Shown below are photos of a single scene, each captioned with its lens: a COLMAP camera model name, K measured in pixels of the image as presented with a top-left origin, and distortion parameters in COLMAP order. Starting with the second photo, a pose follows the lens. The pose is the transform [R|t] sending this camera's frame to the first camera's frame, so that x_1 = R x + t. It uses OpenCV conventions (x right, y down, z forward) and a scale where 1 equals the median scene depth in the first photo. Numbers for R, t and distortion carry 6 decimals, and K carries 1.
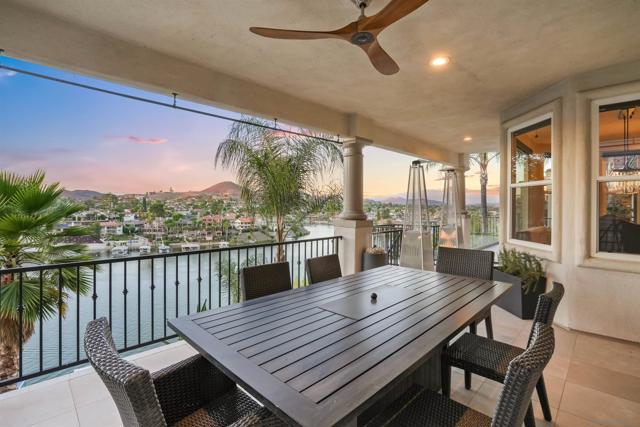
lens RADIAL K [[300.4, 0, 318.2], [0, 300.4, 203.3], [0, 0, 1]] dist [-0.035550, 0.008528]
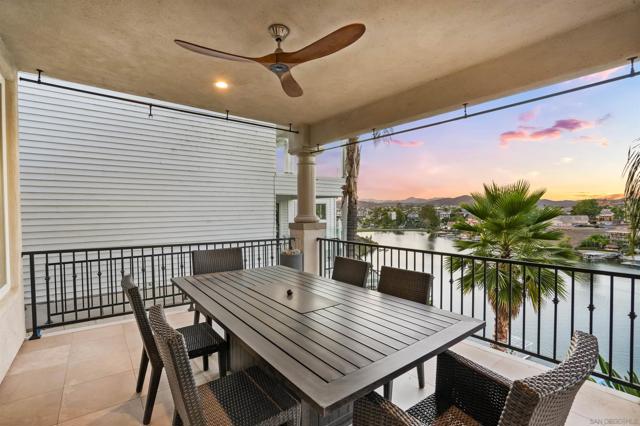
lens RADIAL K [[300.4, 0, 321.5], [0, 300.4, 213.6], [0, 0, 1]] dist [-0.035550, 0.008528]
pose [[-0.109038, 0.006489, -0.994016, 0.323400], [0.009059, 0.999944, 0.005534, 0.005708], [0.993996, -0.008402, -0.109091, 0.310427]]
